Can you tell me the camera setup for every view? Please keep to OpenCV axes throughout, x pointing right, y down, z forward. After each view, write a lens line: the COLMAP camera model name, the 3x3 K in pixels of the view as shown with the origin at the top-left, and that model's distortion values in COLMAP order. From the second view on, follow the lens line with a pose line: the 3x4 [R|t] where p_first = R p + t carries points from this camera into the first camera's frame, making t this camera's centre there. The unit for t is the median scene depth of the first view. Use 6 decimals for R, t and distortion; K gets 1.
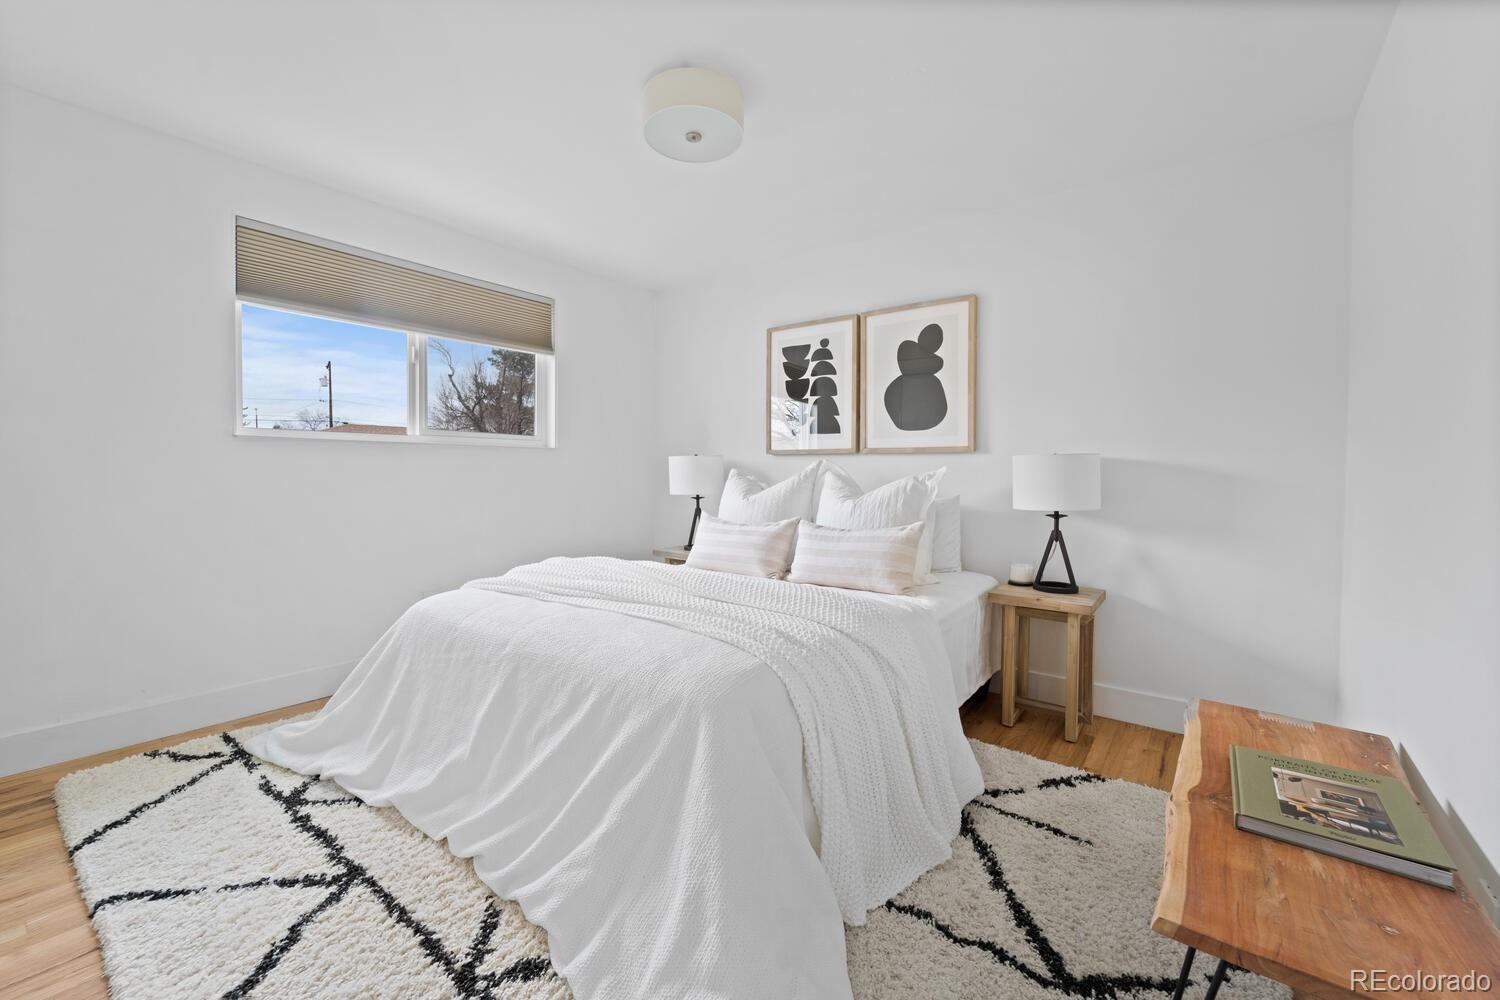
lens RADIAL K [[608.5, 0, 750.3], [0, 608.5, 491.1], [0, 0, 1]] dist [0.003740, -0.001881]
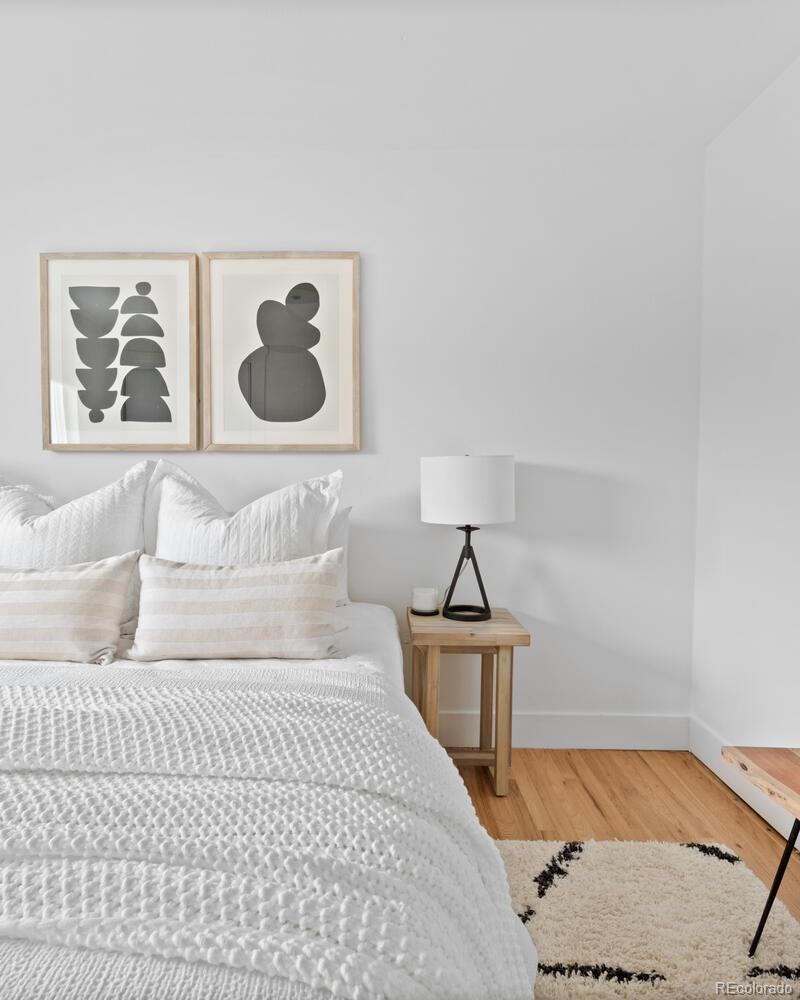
lens RADIAL K [[629.7, 0, 400.1], [0, 629.7, 496.5], [0, 0, 1]] dist [0.003180, 0.000149]
pose [[0.808133, -0.022172, 0.588582, -0.082922], [0.020985, 0.999741, 0.008847, -0.013356], [-0.588625, 0.005202, 0.808389, 0.327680]]
